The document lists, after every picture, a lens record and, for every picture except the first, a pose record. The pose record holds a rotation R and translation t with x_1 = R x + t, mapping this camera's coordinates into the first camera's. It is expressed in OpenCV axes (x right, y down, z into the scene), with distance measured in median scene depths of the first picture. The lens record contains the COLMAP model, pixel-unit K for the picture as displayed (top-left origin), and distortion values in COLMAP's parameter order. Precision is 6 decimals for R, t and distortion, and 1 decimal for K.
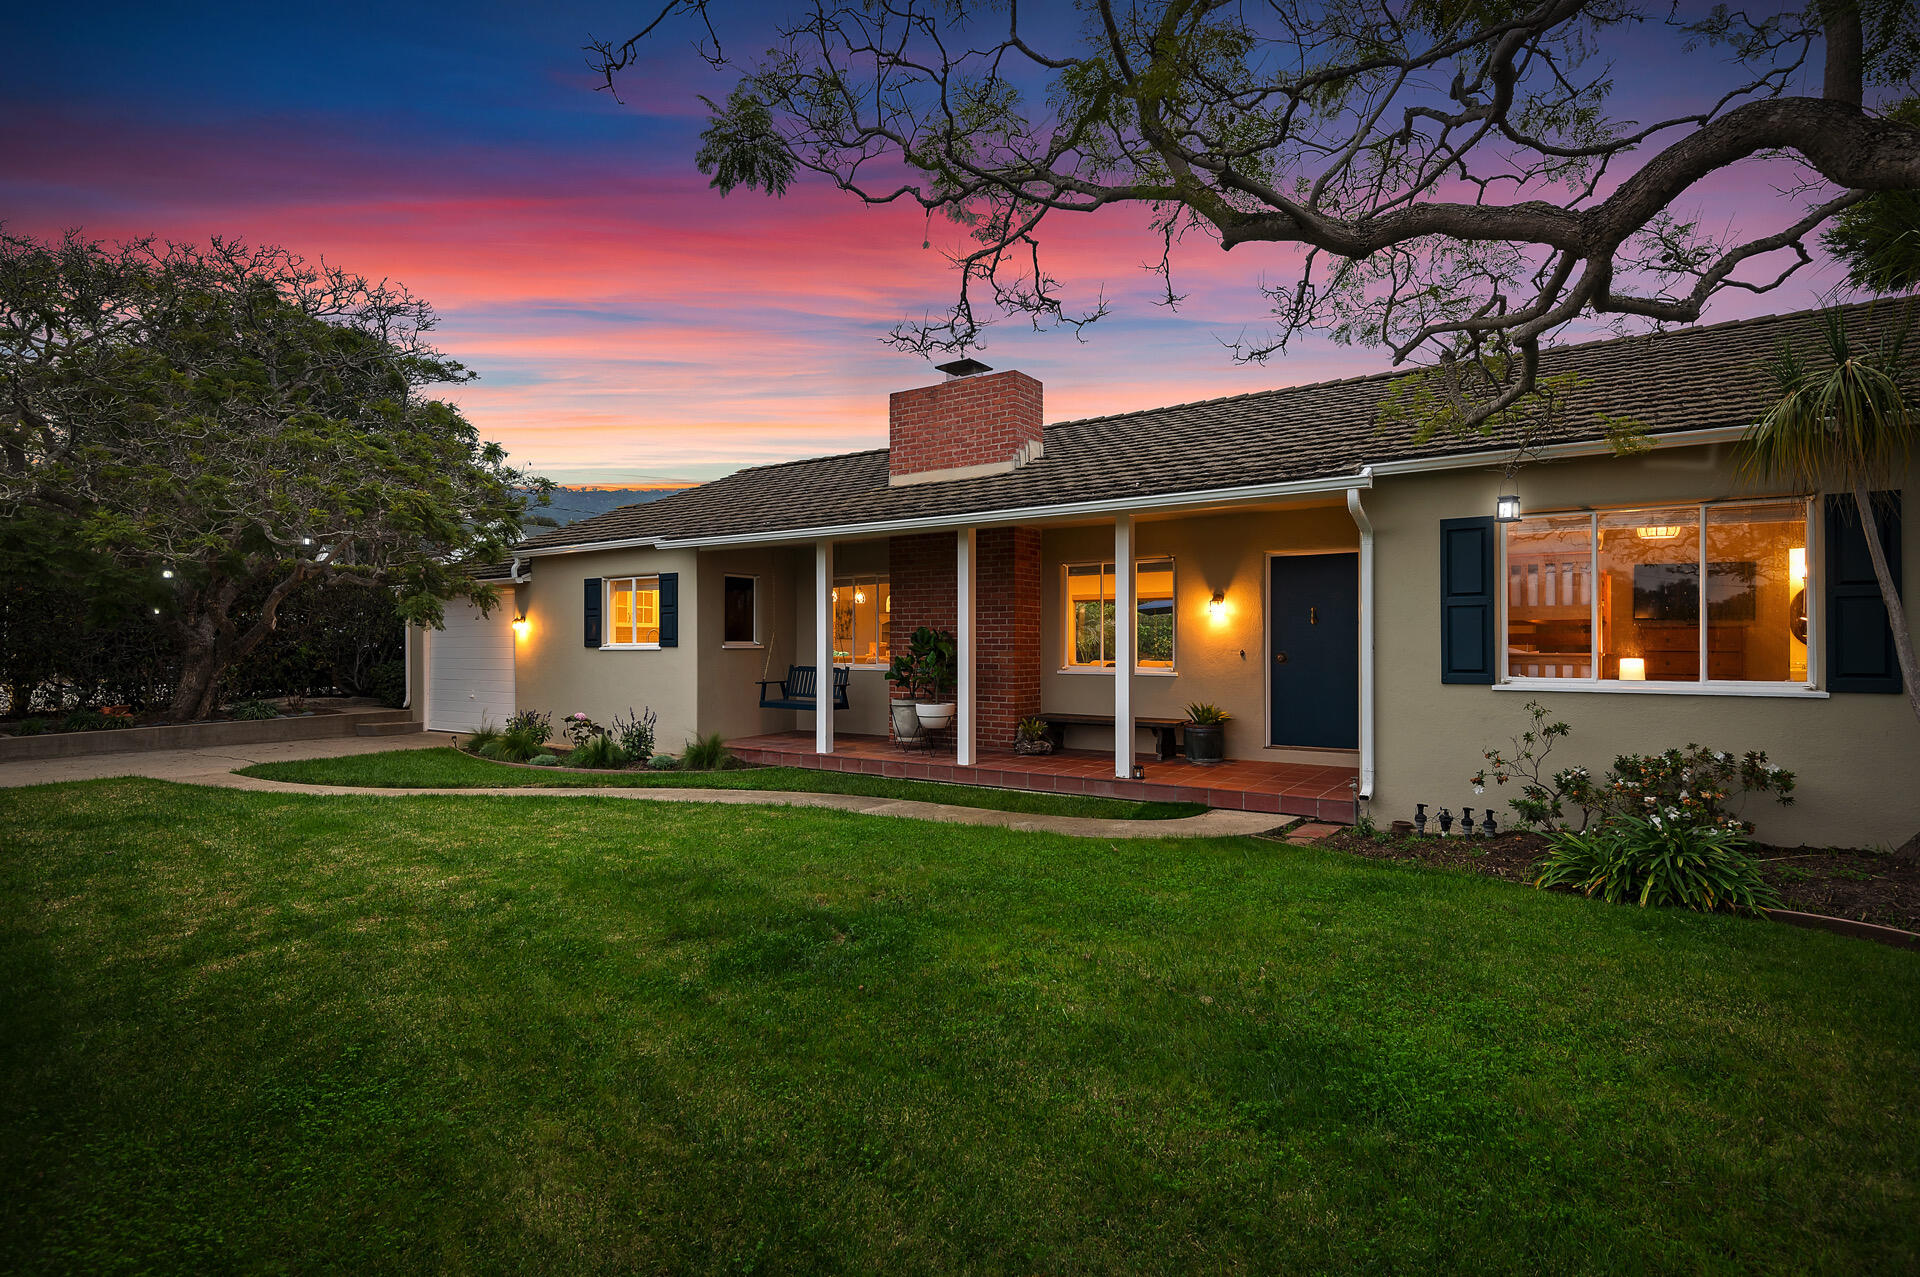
lens RADIAL K [[1003.1, 0, 959.1], [0, 1003.1, 635.9], [0, 0, 1]] dist [0.000701, 0.000077]
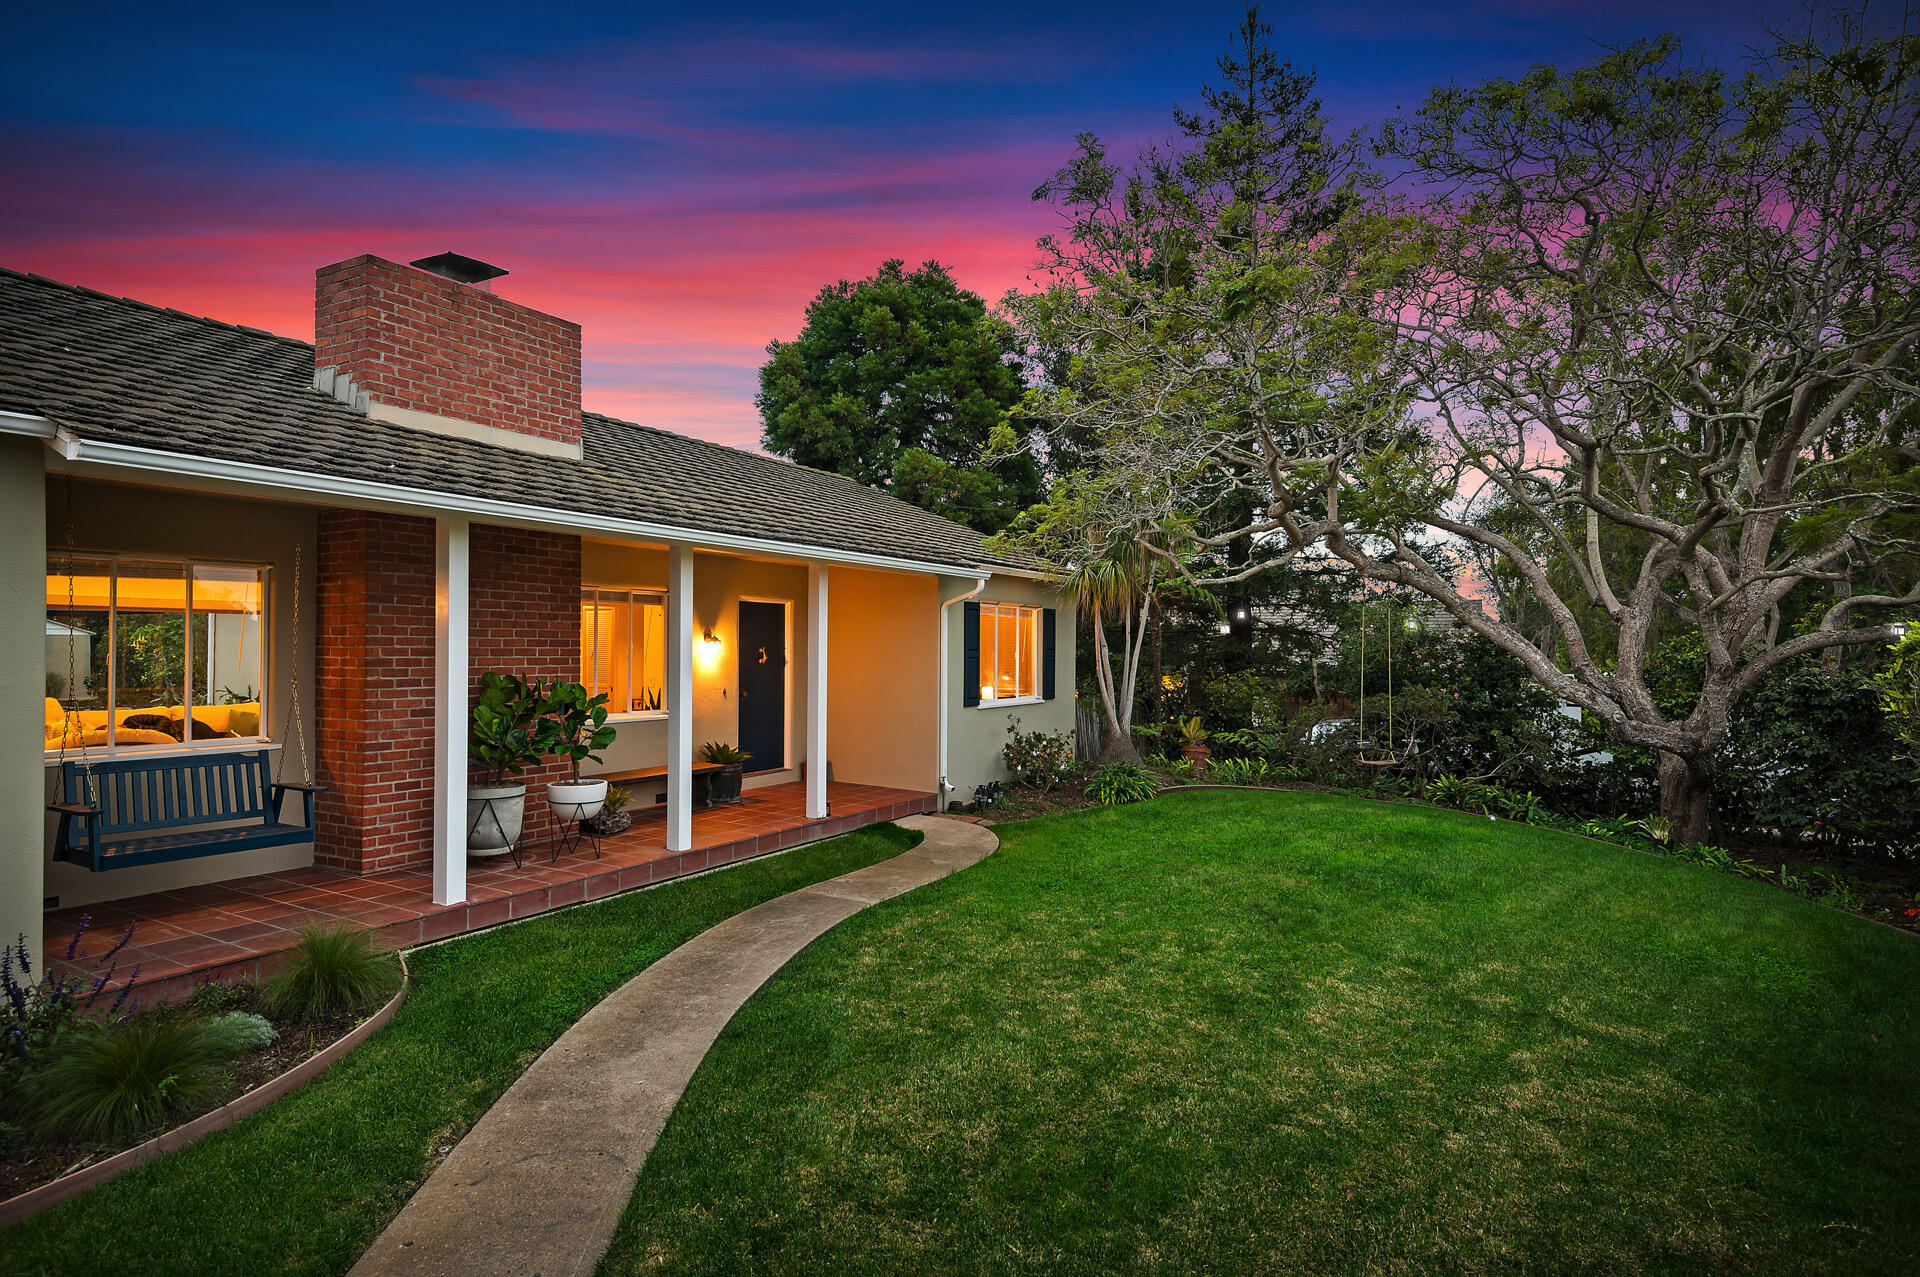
lens RADIAL K [[1100.6, 0, 959.3], [0, 1100.6, 643.5], [0, 0, 1]] dist [-0.000652, -0.000081]
pose [[-0.183794, 0.015521, 0.982842, -0.795935], [0.002919, 0.999880, -0.015245, -0.013761], [-0.982961, 0.000067, -0.183817, 0.859256]]
